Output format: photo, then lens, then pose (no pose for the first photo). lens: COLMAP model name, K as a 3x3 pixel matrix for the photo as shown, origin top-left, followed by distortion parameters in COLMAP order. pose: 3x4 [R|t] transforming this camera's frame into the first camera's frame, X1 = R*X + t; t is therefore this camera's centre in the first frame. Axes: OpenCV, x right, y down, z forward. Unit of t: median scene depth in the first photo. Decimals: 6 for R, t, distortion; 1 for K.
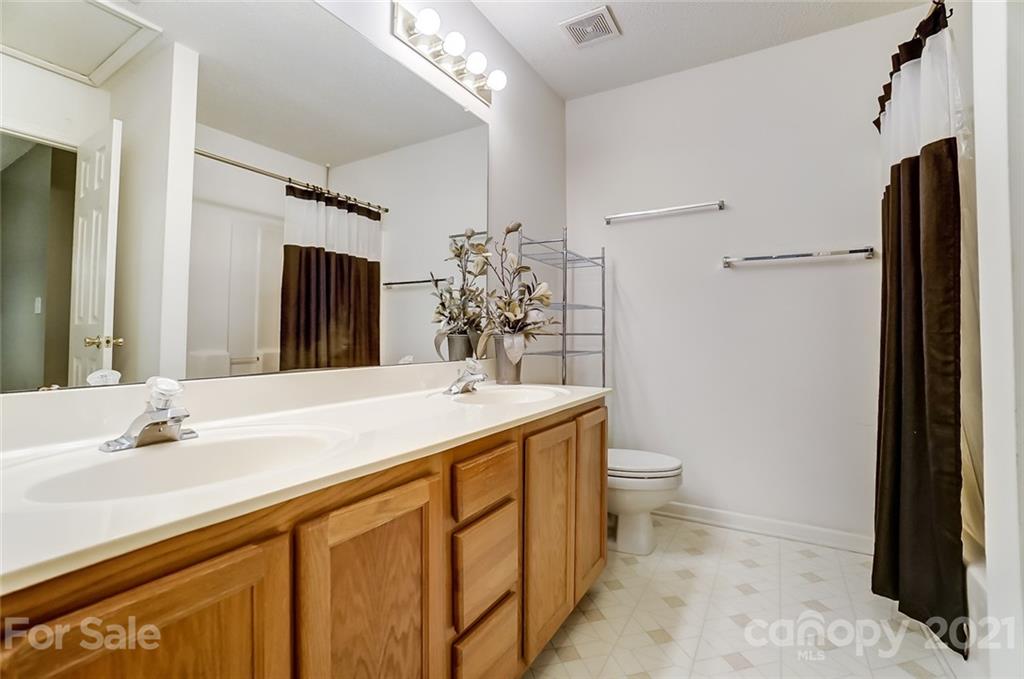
lens RADIAL K [[456.9, 0, 491.8], [0, 456.9, 320.2], [0, 0, 1]] dist [-0.080069, 0.038657]
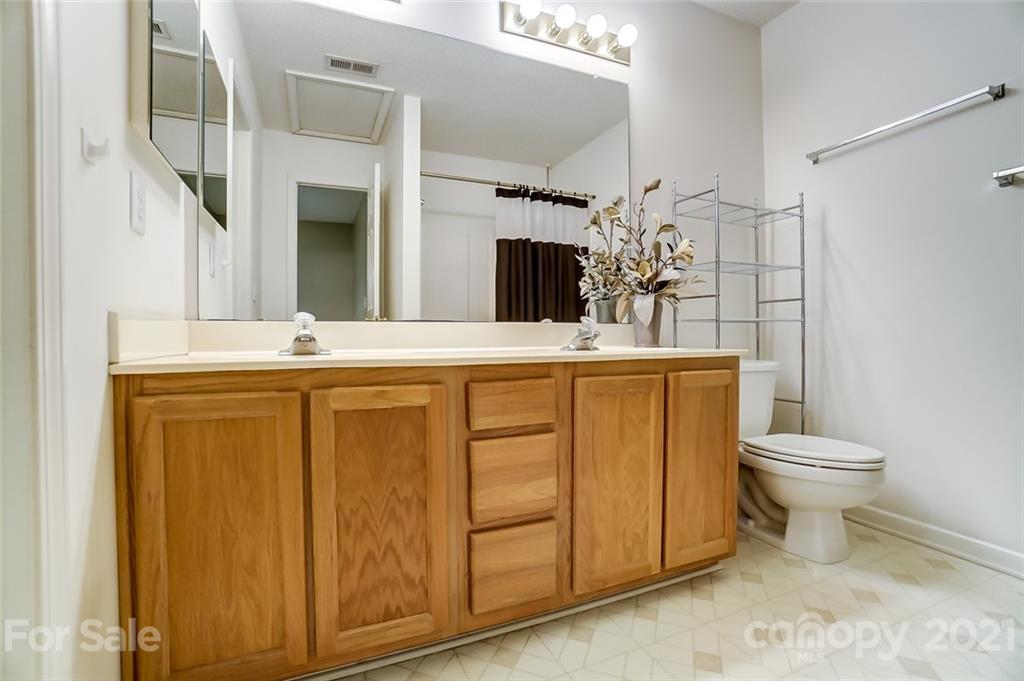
lens RADIAL K [[450.9, 0, 496.2], [0, 450.9, 339.8], [0, 0, 1]] dist [-0.065567, 0.023594]
pose [[0.817401, -0.001886, -0.576066, 0.308826], [0.026294, 0.999075, 0.034040, 0.078216], [0.575468, -0.042972, 0.816694, 0.034100]]
